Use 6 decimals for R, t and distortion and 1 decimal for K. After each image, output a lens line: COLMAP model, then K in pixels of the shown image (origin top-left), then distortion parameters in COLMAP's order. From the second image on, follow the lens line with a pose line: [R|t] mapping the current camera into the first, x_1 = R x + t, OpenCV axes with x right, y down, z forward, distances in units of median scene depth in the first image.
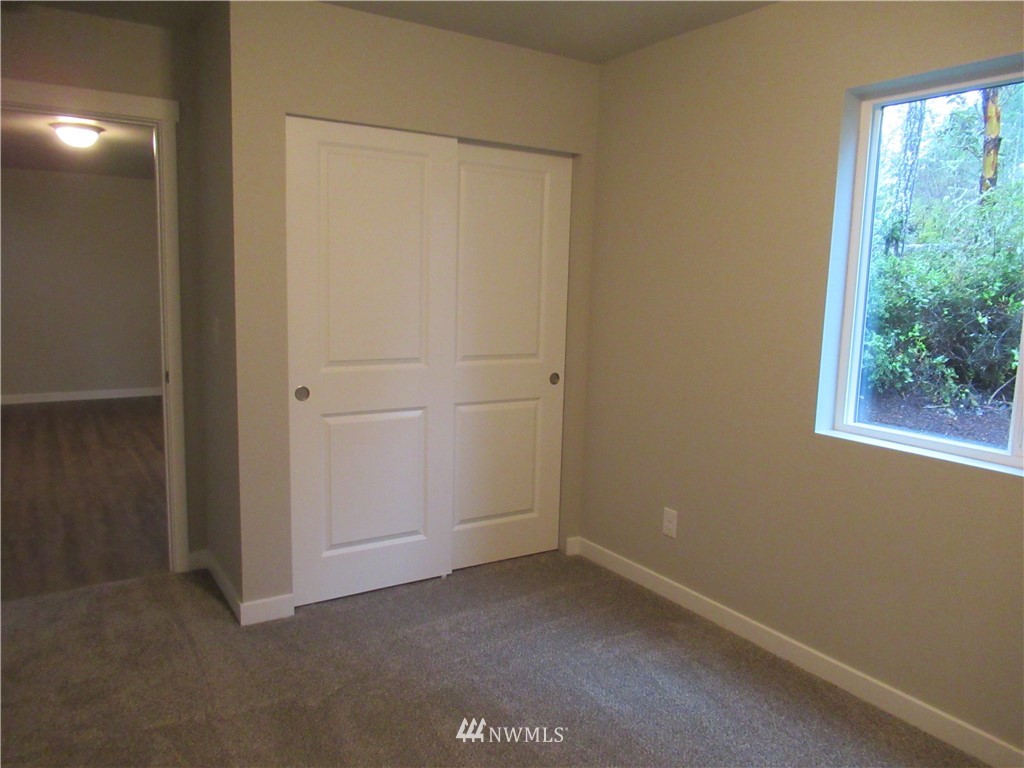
lens RADIAL K [[765.1, 0, 512.0], [0, 765.1, 384.0], [0, 0, 1]] dist [0.000195, -0.000049]
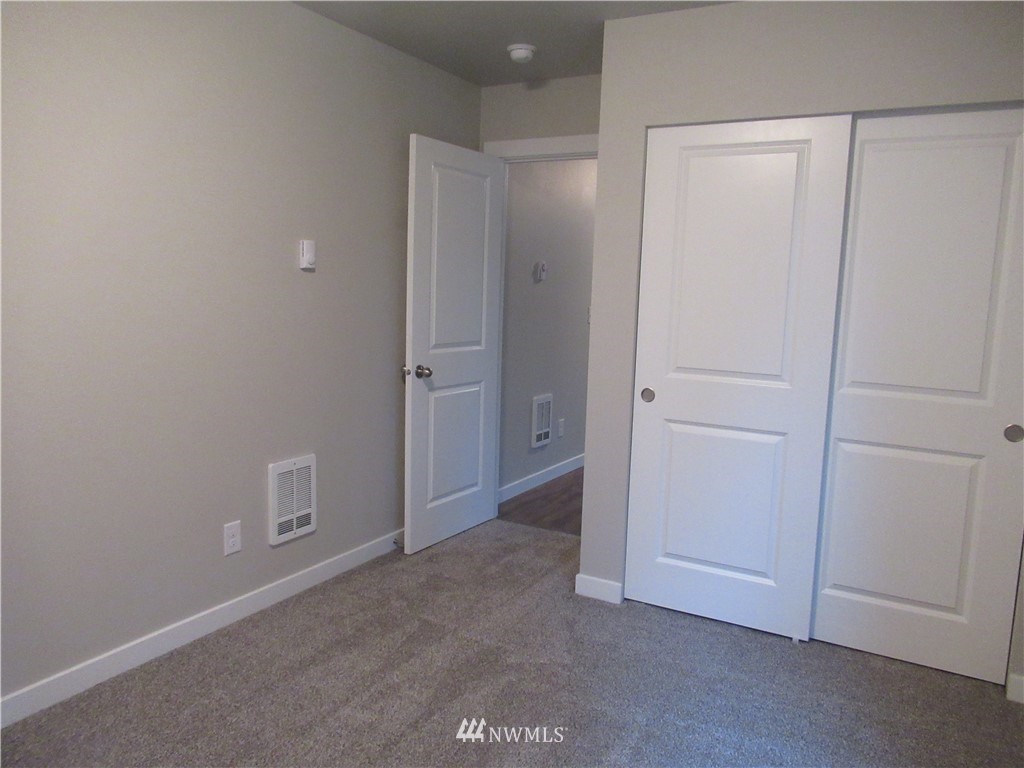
lens RADIAL K [[765.1, 0, 512.0], [0, 765.1, 384.0], [0, 0, 1]] dist [0.000195, -0.000049]
pose [[0.472466, 0.103658, -0.875232, 0.506810], [-0.141769, 0.989066, 0.040610, -0.017085], [0.869872, 0.104893, 0.481996, 0.320092]]
